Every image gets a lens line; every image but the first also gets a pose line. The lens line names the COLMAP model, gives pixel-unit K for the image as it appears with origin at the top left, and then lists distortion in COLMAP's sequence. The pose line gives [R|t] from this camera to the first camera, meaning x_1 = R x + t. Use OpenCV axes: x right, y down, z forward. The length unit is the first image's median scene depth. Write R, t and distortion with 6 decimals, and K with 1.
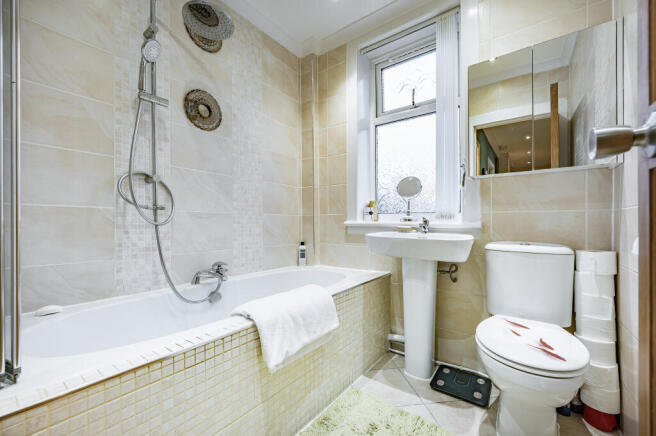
lens RADIAL K [[266.7, 0, 341.7], [0, 266.7, 225.2], [0, 0, 1]] dist [0.001645, -0.000283]
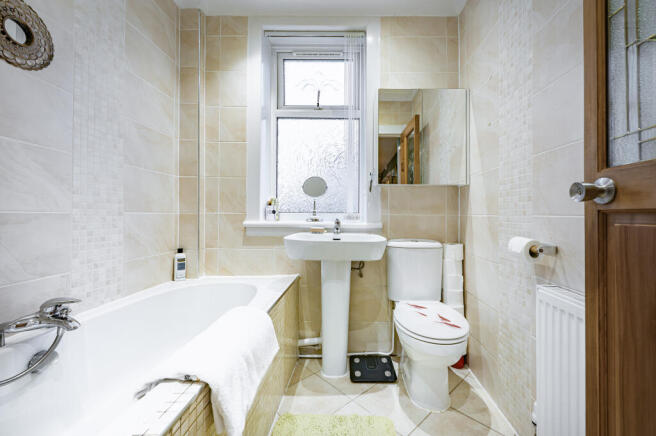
lens RADIAL K [[266.7, 0, 339.4], [0, 266.7, 210.6], [0, 0, 1]] dist [0.001645, -0.000283]
pose [[0.808214, 0.008698, 0.588825, -0.279141], [-0.002885, 0.999937, -0.010811, -0.046707], [-0.588882, 0.007039, 0.808188, 0.144737]]
